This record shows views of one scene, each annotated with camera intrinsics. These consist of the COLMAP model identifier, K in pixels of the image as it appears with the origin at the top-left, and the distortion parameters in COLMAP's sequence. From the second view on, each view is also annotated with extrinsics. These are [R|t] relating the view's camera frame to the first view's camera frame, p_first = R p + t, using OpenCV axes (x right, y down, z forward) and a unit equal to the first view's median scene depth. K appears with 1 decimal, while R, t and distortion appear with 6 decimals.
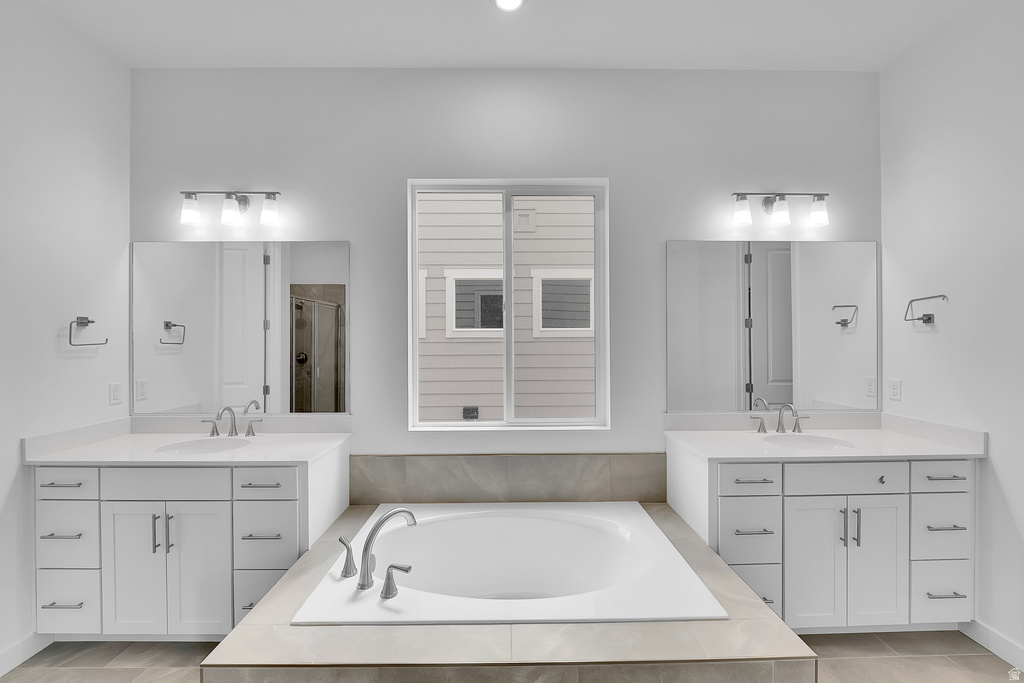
lens RADIAL K [[424.7, 0, 513.5], [0, 424.7, 341.1], [0, 0, 1]] dist [-0.012290, -0.000308]
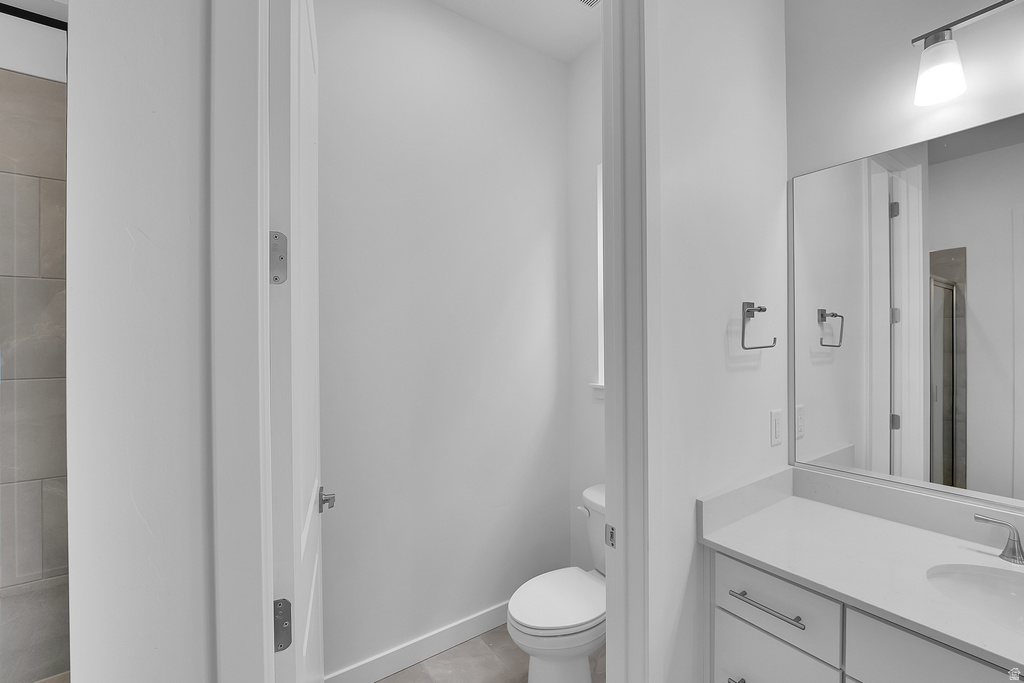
lens RADIAL K [[424.7, 0, 512.6], [0, 424.7, 342.4], [0, 0, 1]] dist [-0.012290, -0.000308]
pose [[0.556881, -0.000922, -0.830592, -0.631508], [0.000873, 0.999999, -0.000525, 0.000708], [0.830592, -0.000433, 0.556882, 0.329991]]
